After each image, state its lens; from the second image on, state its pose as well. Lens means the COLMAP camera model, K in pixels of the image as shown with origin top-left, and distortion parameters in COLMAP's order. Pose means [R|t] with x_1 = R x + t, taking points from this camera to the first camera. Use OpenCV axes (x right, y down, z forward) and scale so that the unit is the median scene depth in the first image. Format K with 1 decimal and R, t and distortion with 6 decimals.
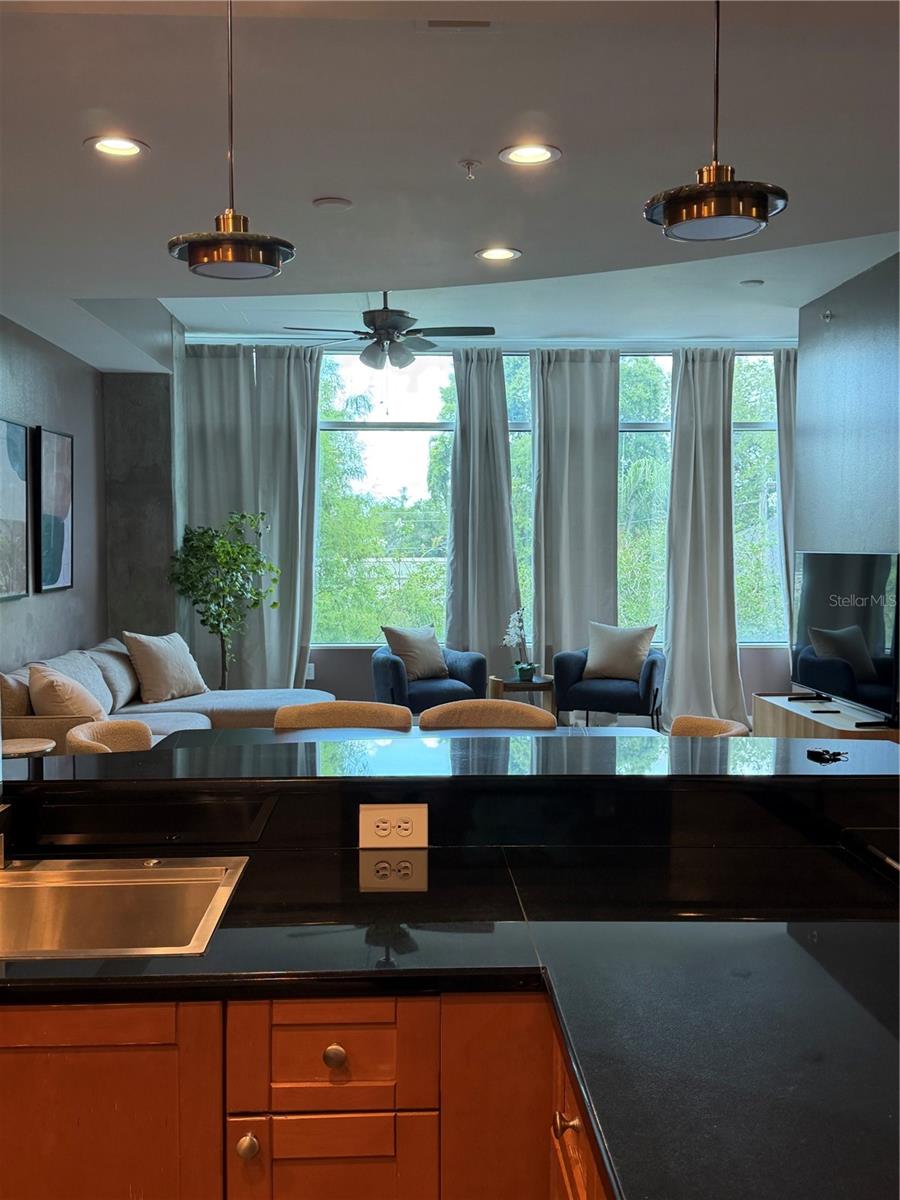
lens RADIAL K [[1155.6, 0, 450.0], [0, 1155.6, 600.0], [0, 0, 1]] dist [0.200355, -0.407225]
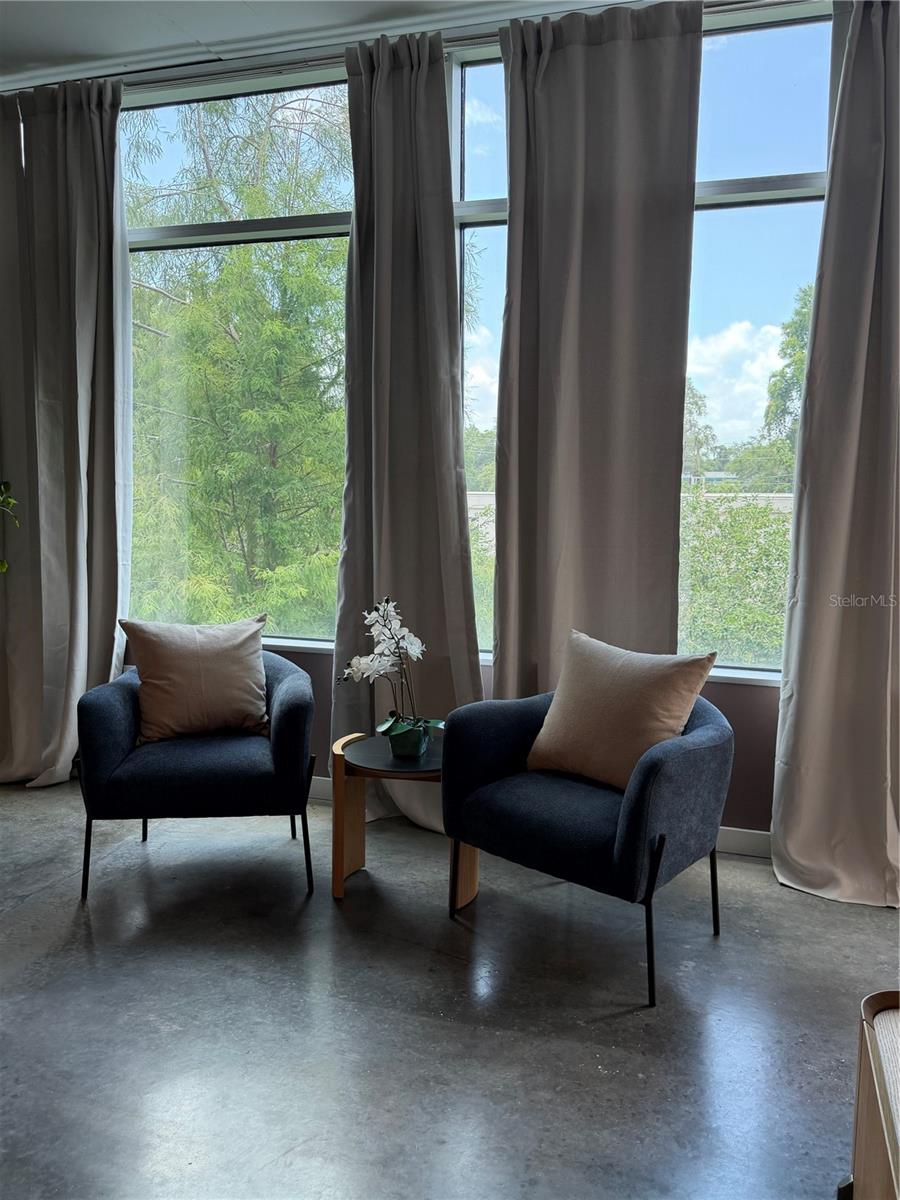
lens RADIAL K [[962.1, 0, 450.0], [0, 962.1, 600.0], [0, 0, 1]] dist [0.022671, 0.002684]
pose [[0.933012, 0.053552, -0.355838, 0.202761], [-0.026531, 0.996410, 0.080389, -0.020584], [0.358866, -0.065563, 0.931084, 0.634897]]
